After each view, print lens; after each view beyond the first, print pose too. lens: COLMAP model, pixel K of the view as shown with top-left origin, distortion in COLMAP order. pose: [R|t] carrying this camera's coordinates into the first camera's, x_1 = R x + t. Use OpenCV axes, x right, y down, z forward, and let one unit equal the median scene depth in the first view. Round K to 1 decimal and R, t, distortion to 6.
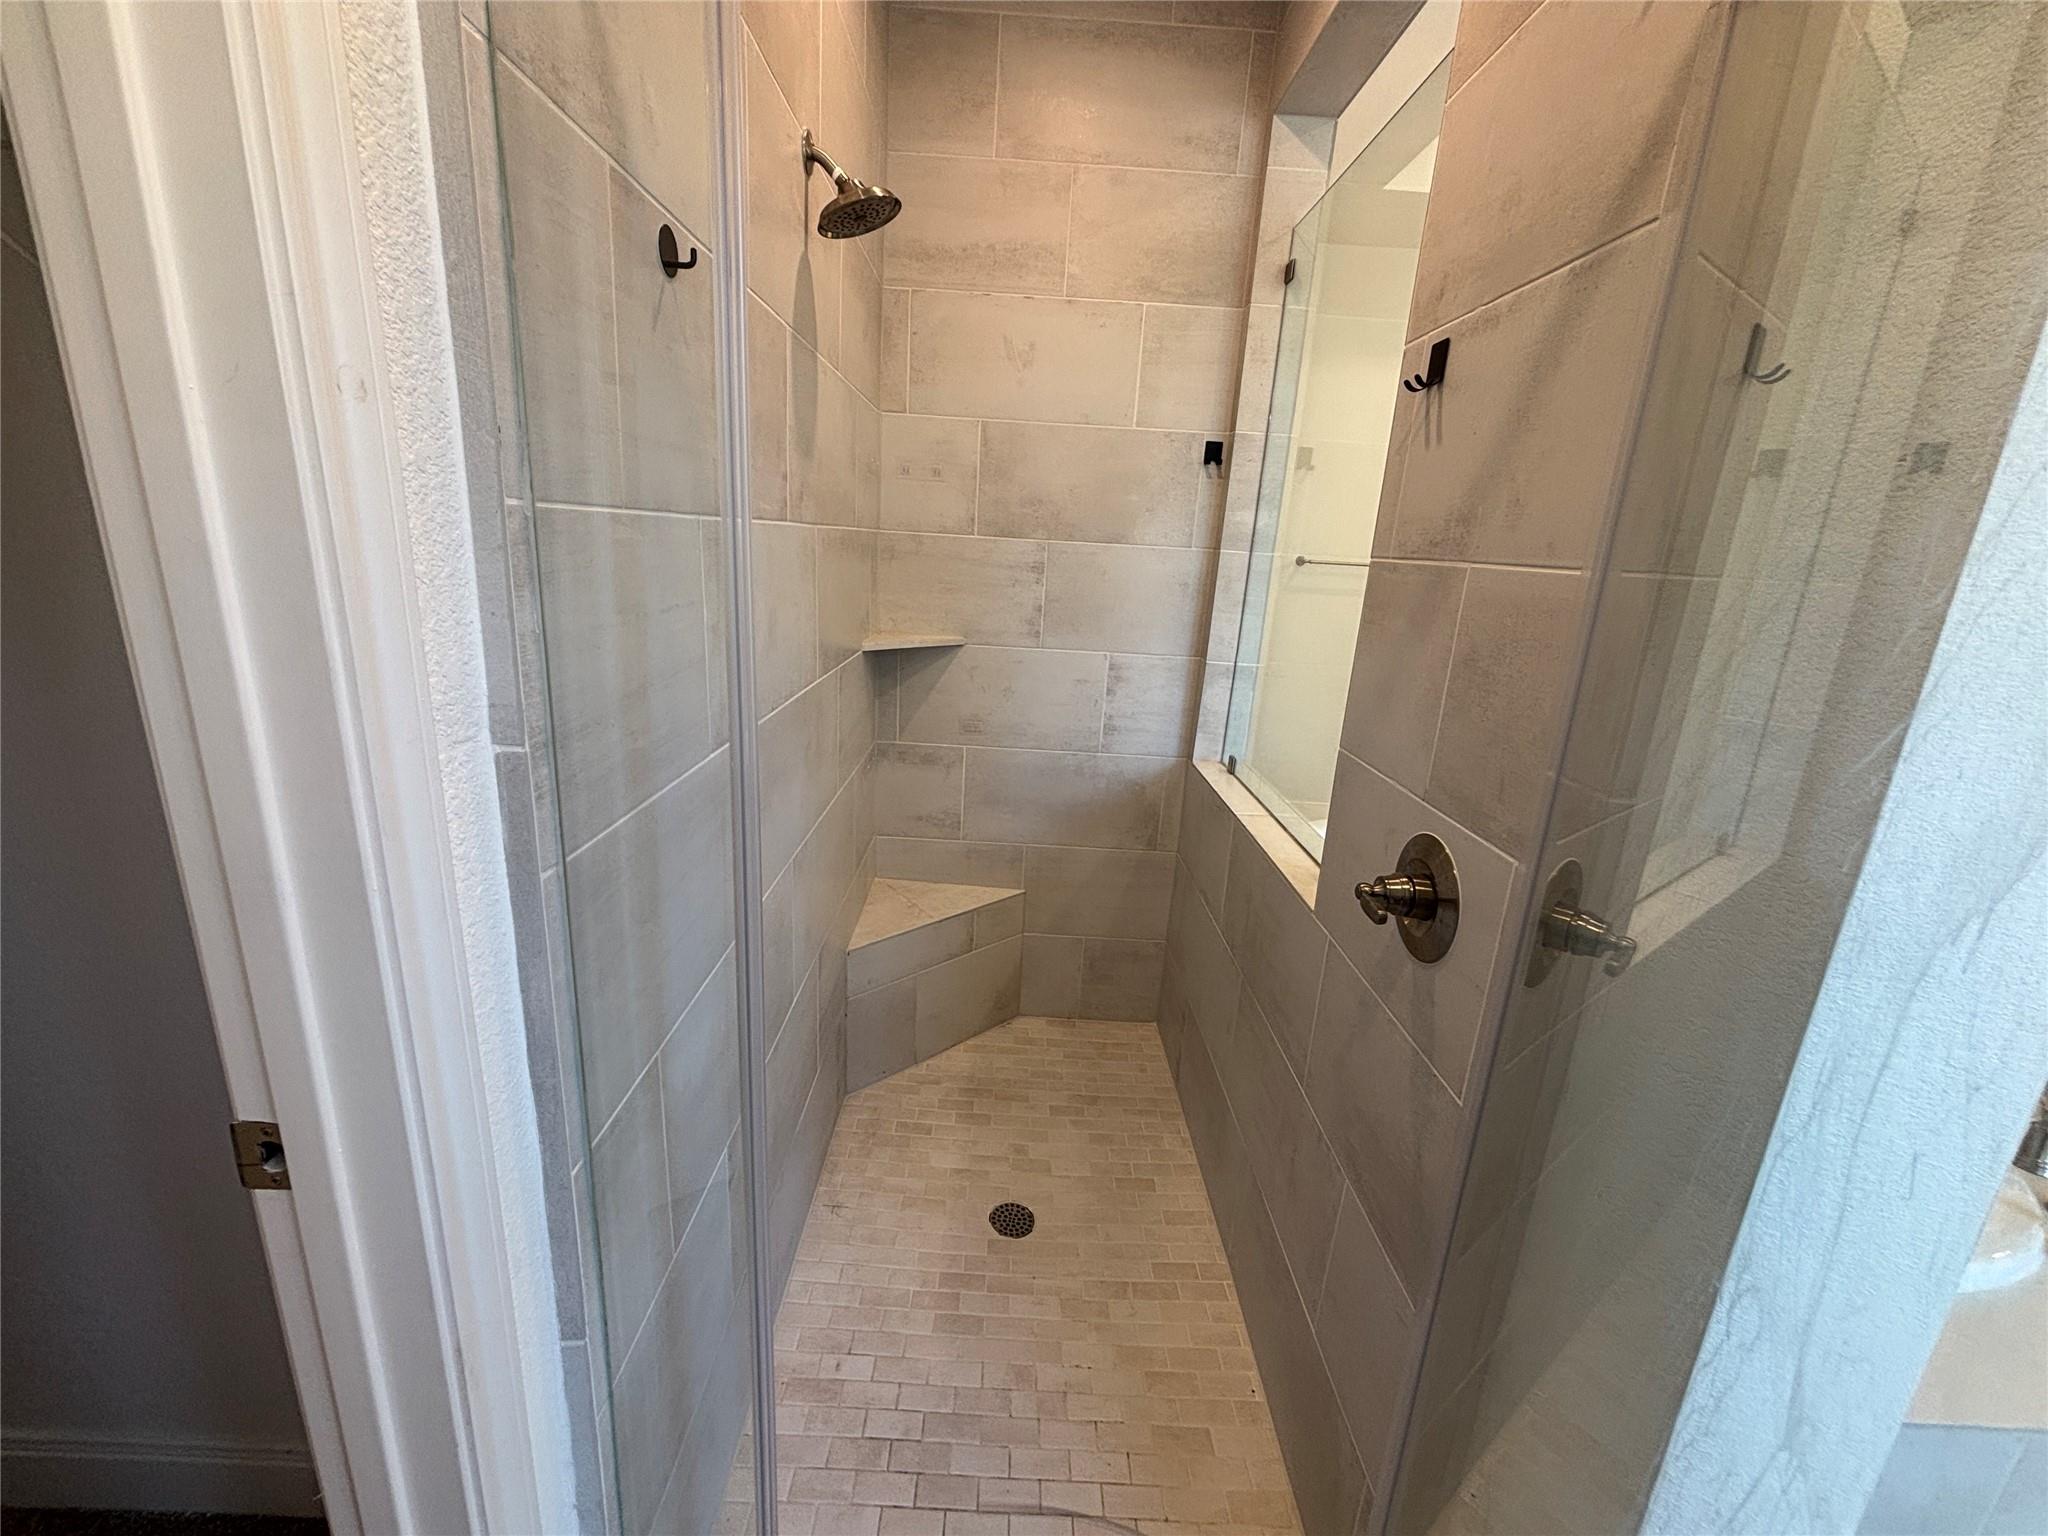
lens RADIAL K [[834.6, 0, 1021.1], [0, 834.6, 764.3], [0, 0, 1]] dist [-0.002906, 0.000719]
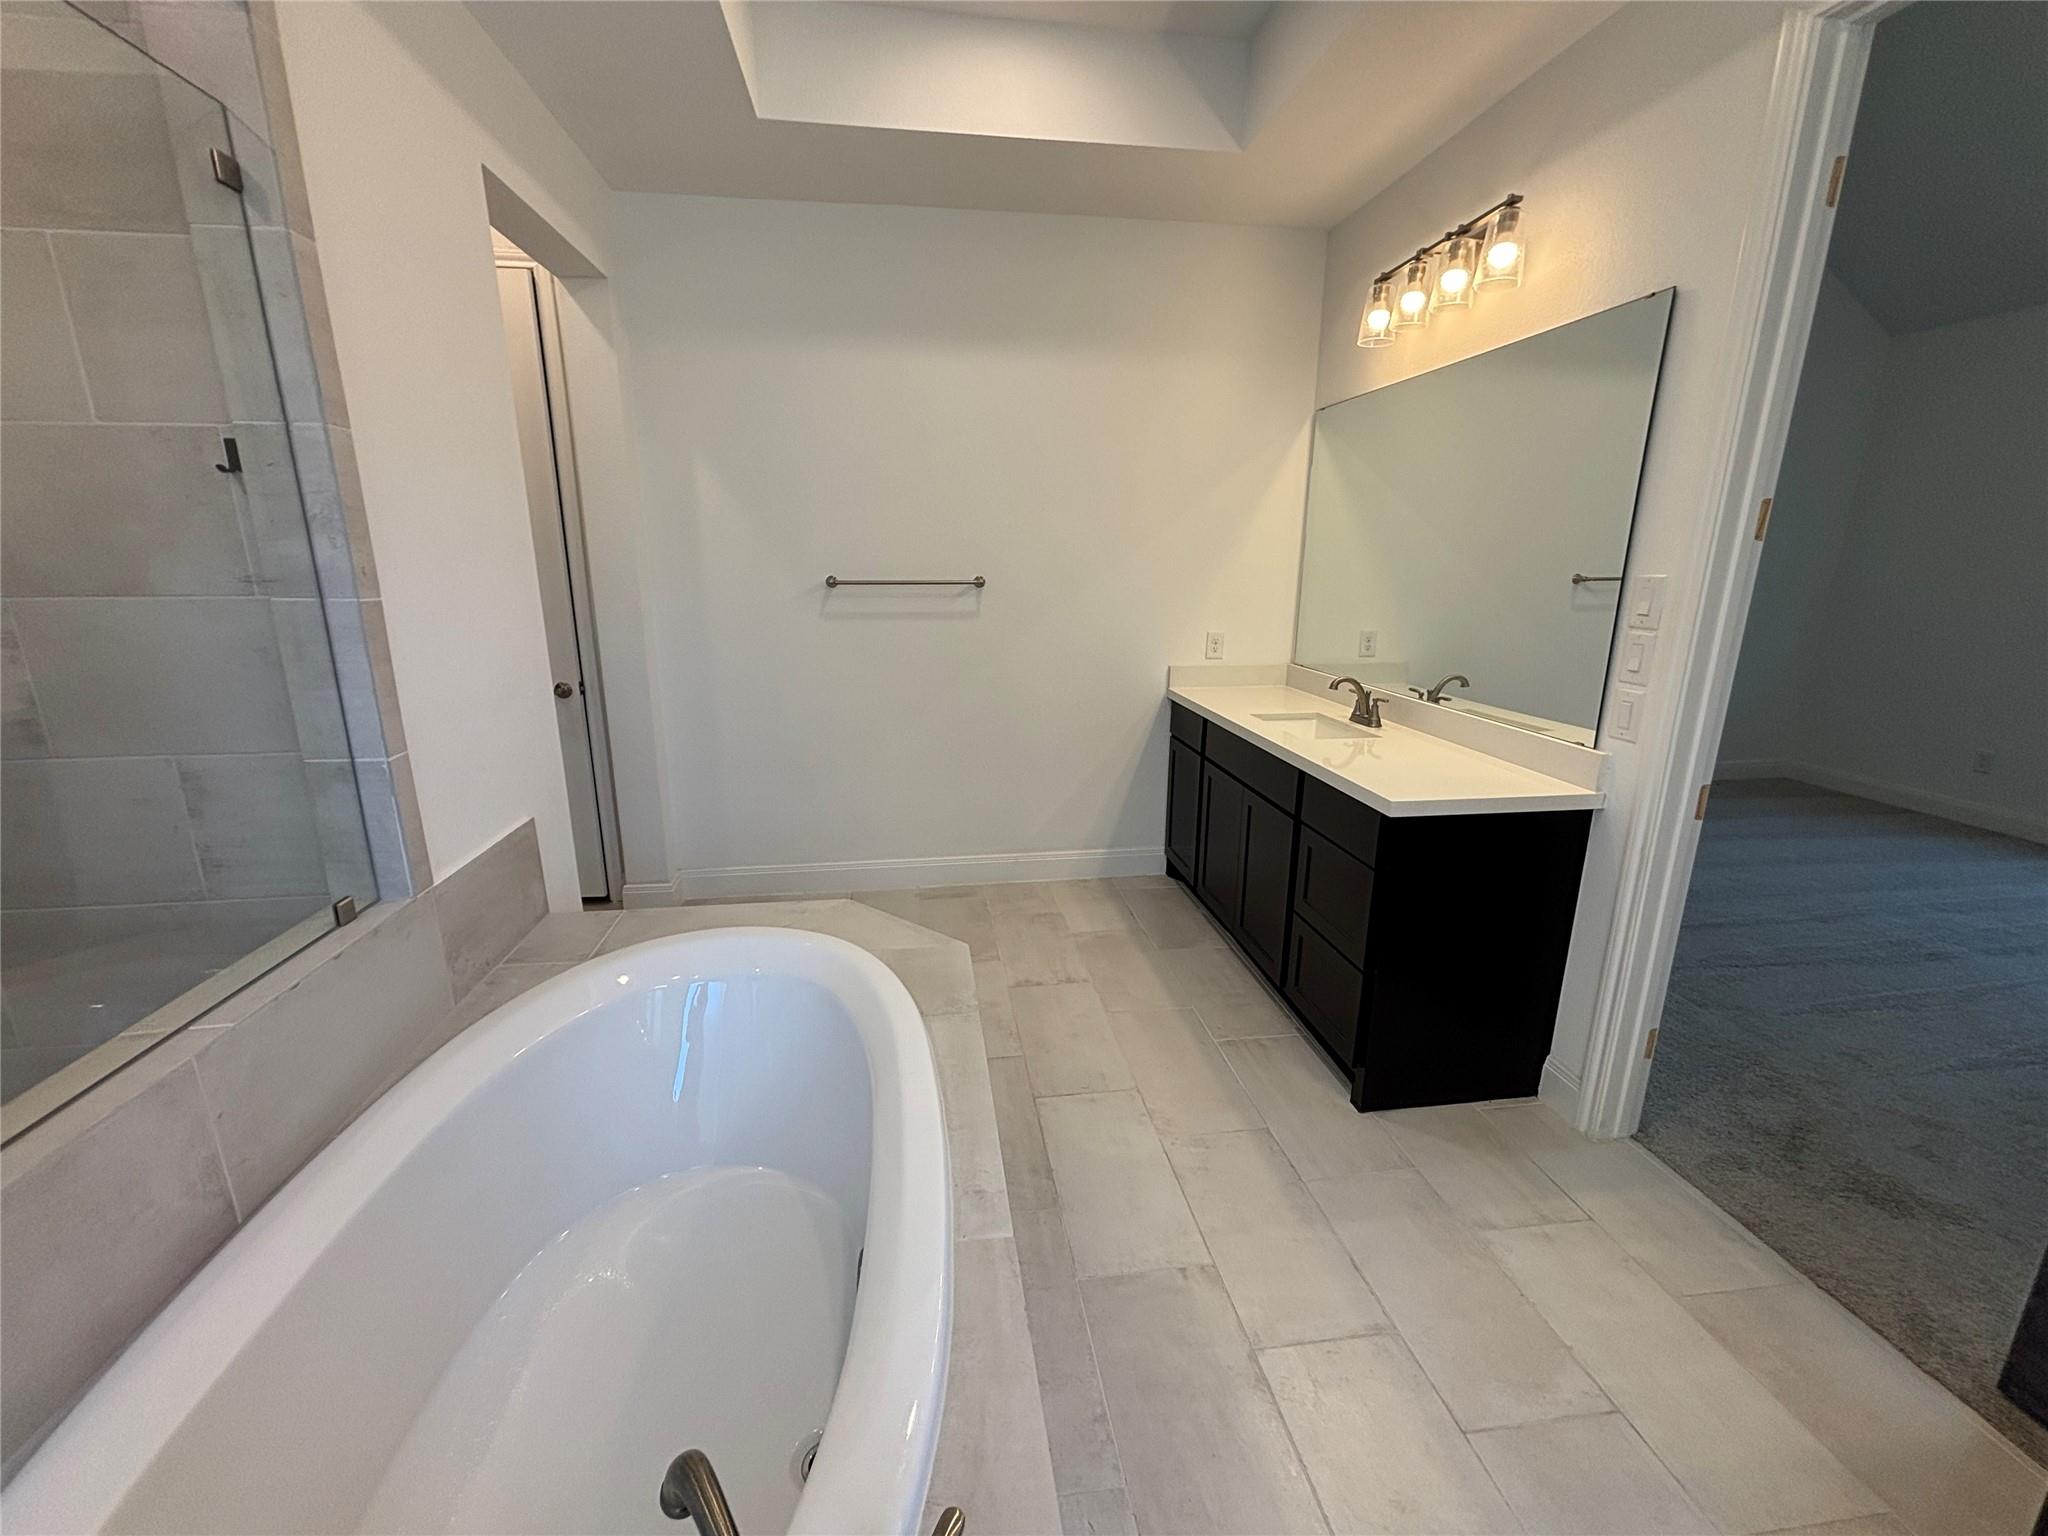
lens RADIAL K [[834.6, 0, 1028.0], [0, 834.6, 761.8], [0, 0, 1]] dist [-0.002906, 0.000719]
pose [[0.992212, -0.076984, 0.097923, 0.720974], [0.078435, 0.996858, -0.011058, -0.067601], [-0.096764, 0.018652, 0.995133, 0.261258]]
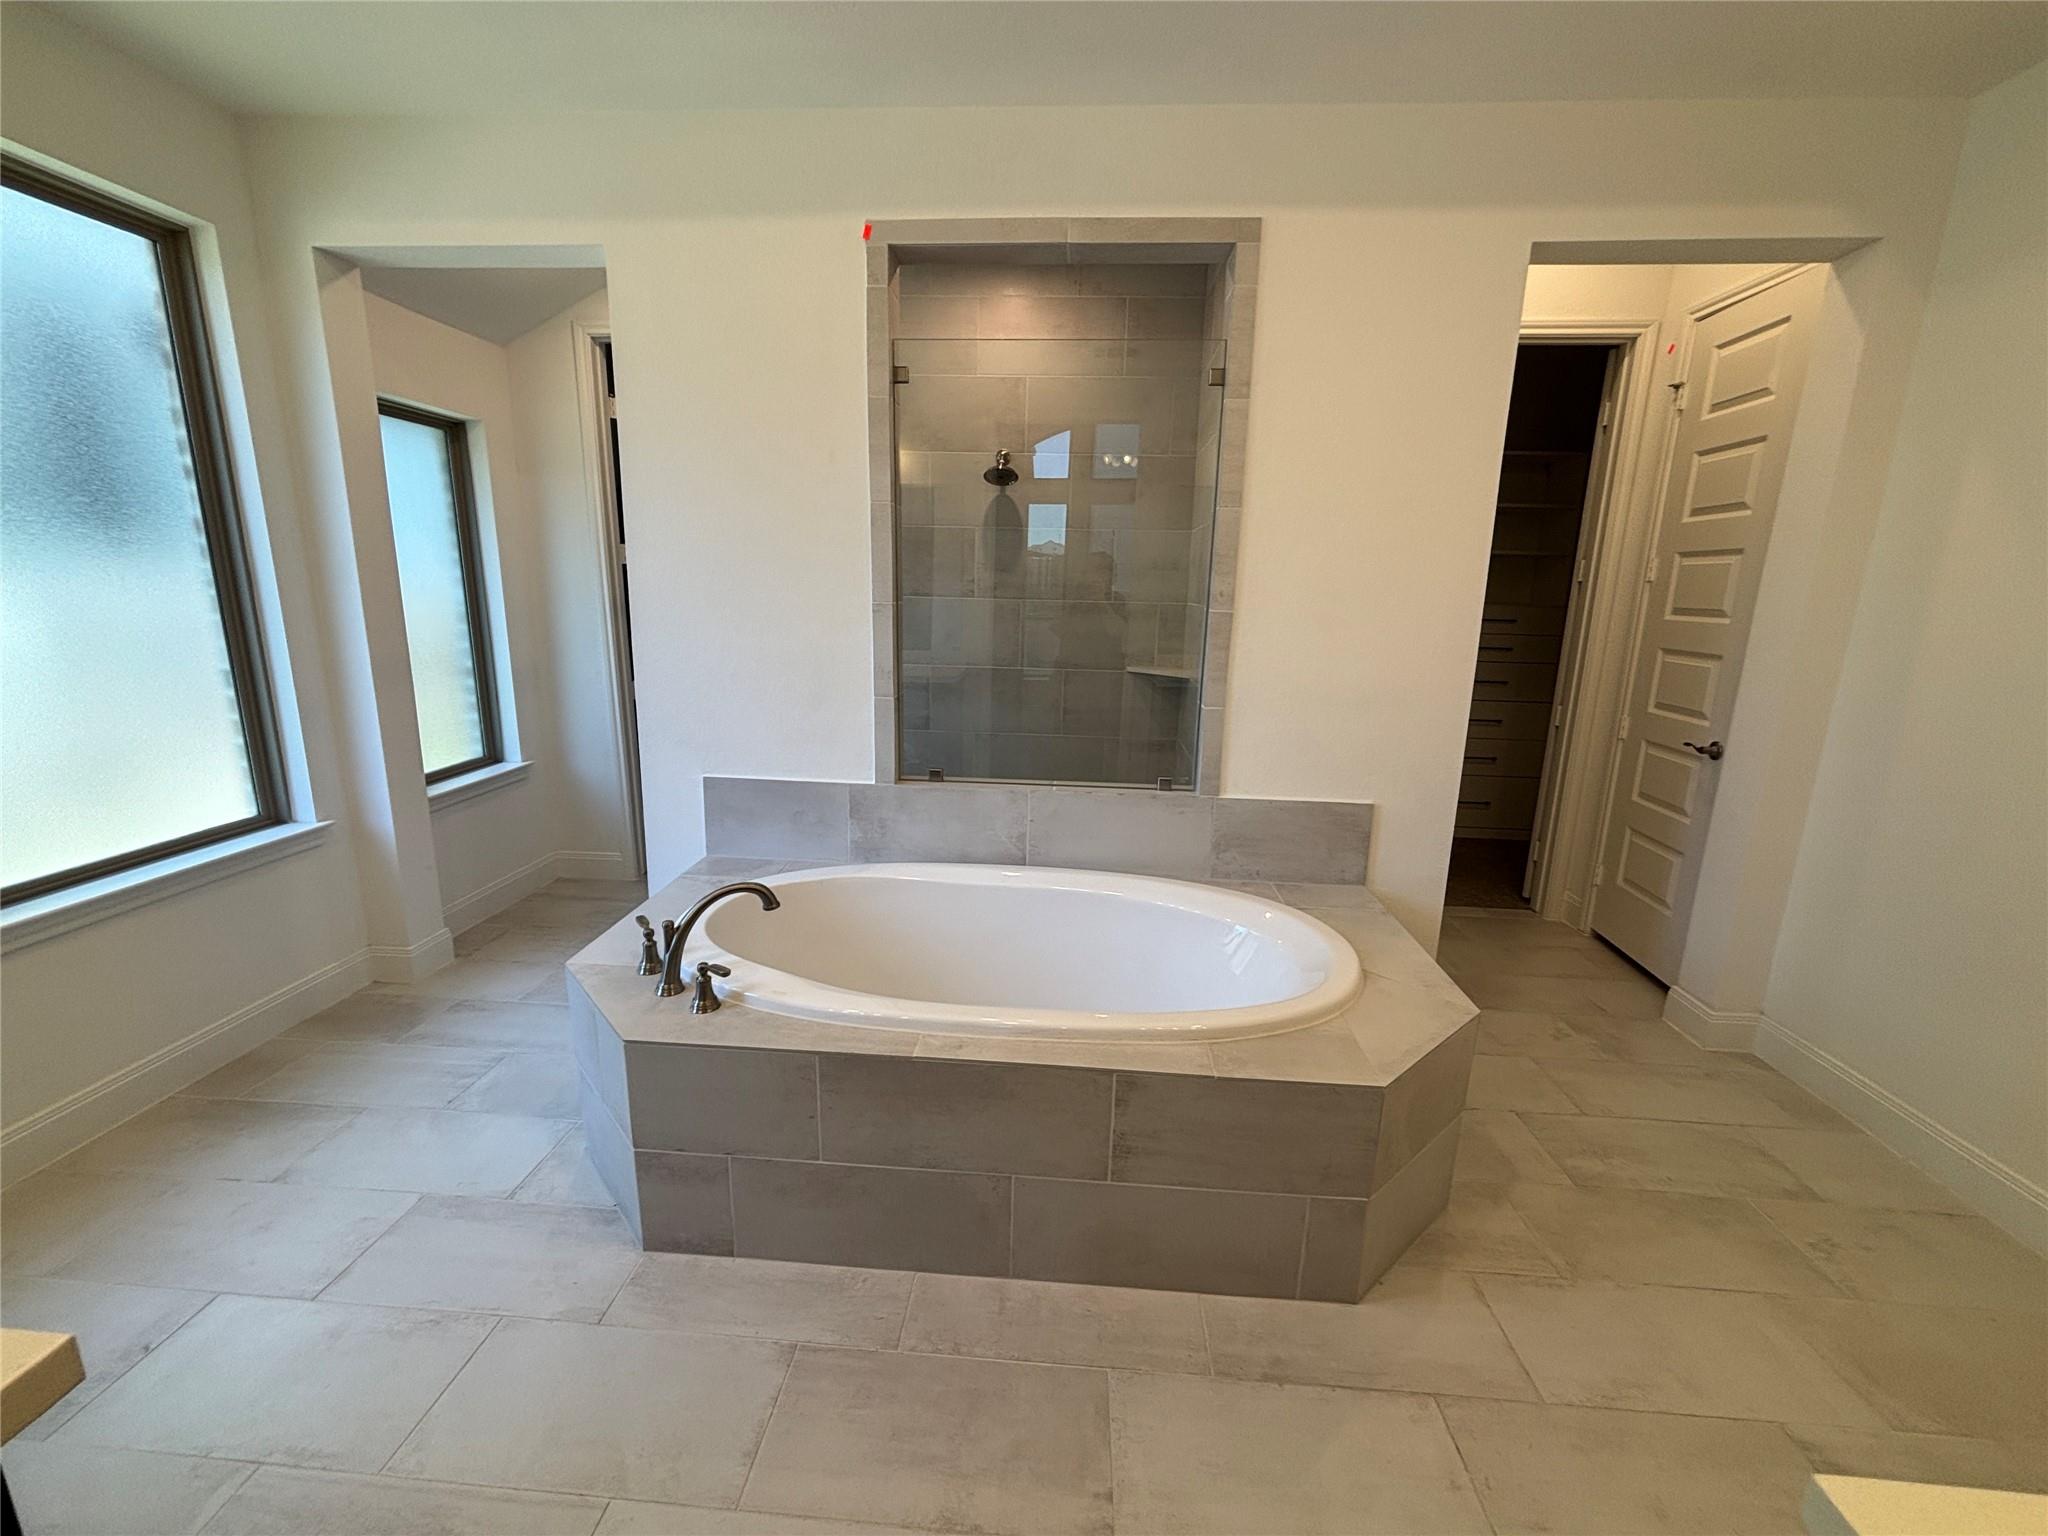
lens RADIAL K [[834.6, 0, 1028.7], [0, 834.6, 764.1], [0, 0, 1]] dist [-0.002906, 0.000719]
pose [[-0.085837, 0.156109, -0.984003, 1.387852], [-0.289377, 0.941165, 0.174556, -0.170764], [0.953359, 0.299731, -0.035612, 0.816798]]
